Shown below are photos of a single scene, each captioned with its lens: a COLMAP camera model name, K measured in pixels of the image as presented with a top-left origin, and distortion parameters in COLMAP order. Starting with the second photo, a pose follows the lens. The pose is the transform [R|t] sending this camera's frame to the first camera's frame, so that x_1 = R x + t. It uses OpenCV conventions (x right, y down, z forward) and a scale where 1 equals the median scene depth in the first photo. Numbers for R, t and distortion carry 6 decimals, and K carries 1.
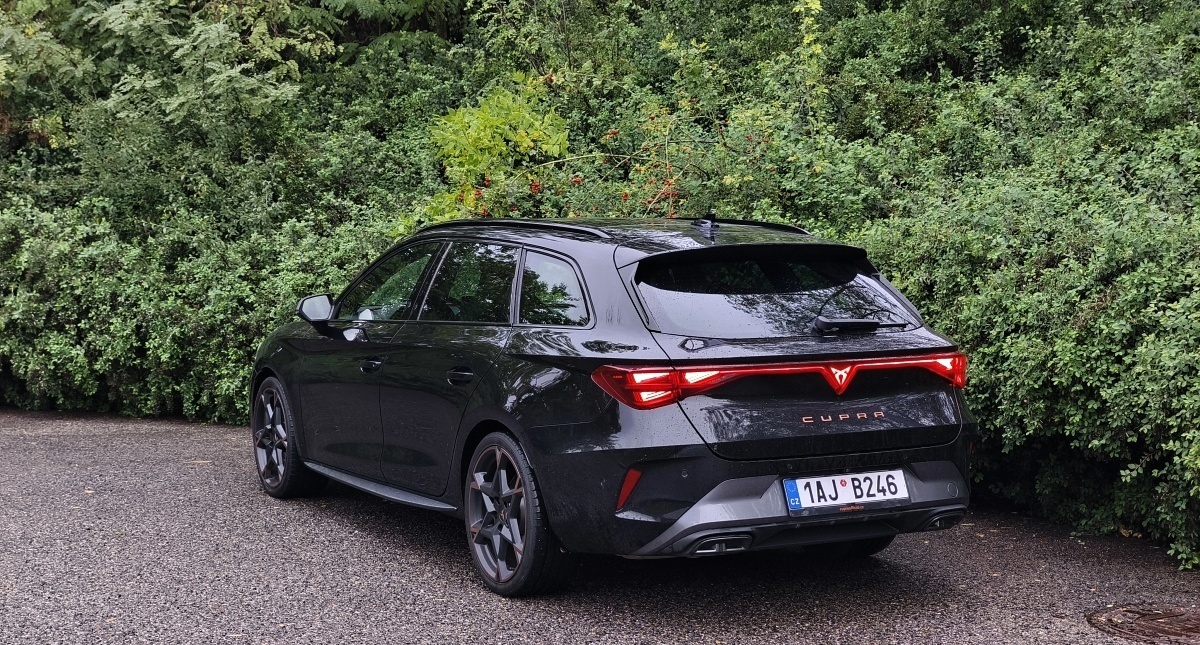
lens RADIAL K [[1762.0, 0, 600.0], [0, 1762.0, 322.5], [0, 0, 1]] dist [0.022042, 0.005959]
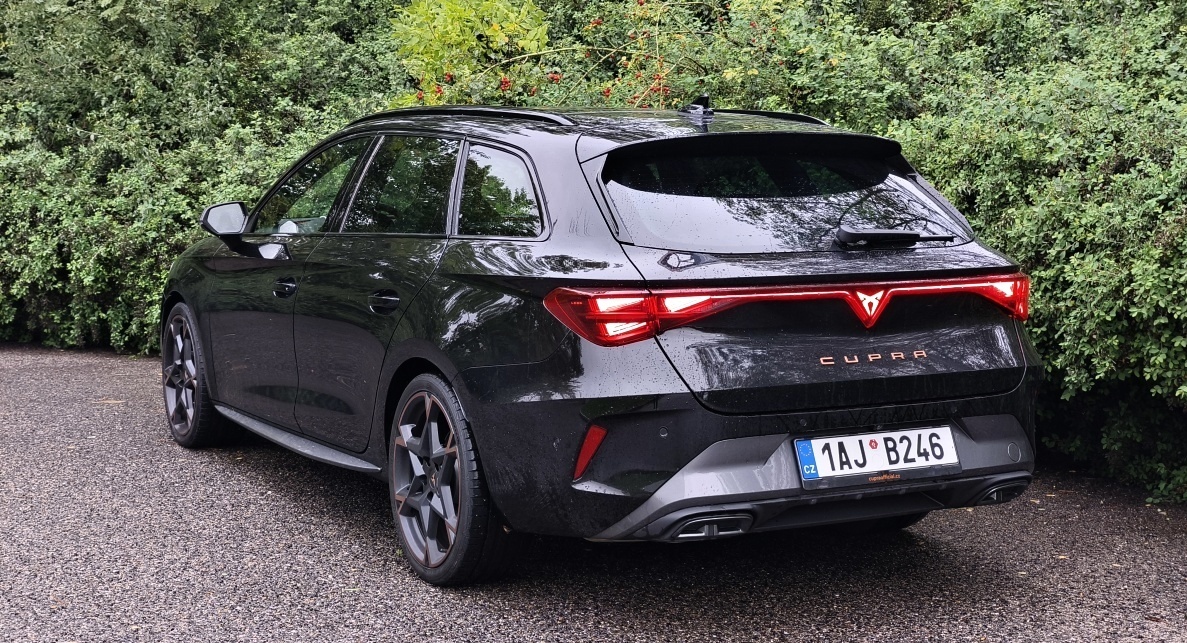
lens RADIAL K [[1763.6, 0, 600.0], [0, 1763.6, 236.5], [0, 0, 1]] dist [0.016192, 0.058908]
pose [[0.999980, 0.004787, -0.004069, 0.017534], [-0.004824, 0.999947, -0.009051, 0.006822], [0.004026, 0.009071, 0.999951, 0.182980]]
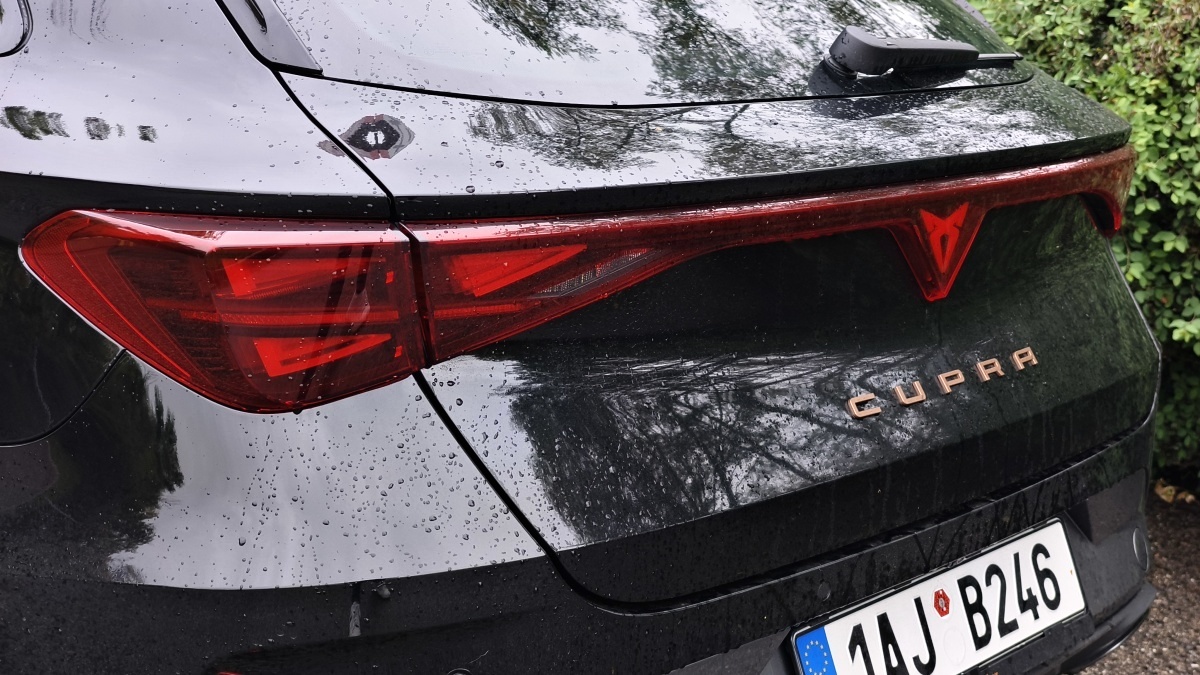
lens RADIAL K [[1770.5, 0, 600.7], [0, 1770.5, 262.6], [0, 0, 1]] dist [-0.004803, 0.006516]
pose [[0.945543, -0.022882, 0.324692, -0.007151], [-0.015214, 0.993329, 0.114309, 0.001831], [-0.325141, -0.113024, 0.938887, 0.578179]]
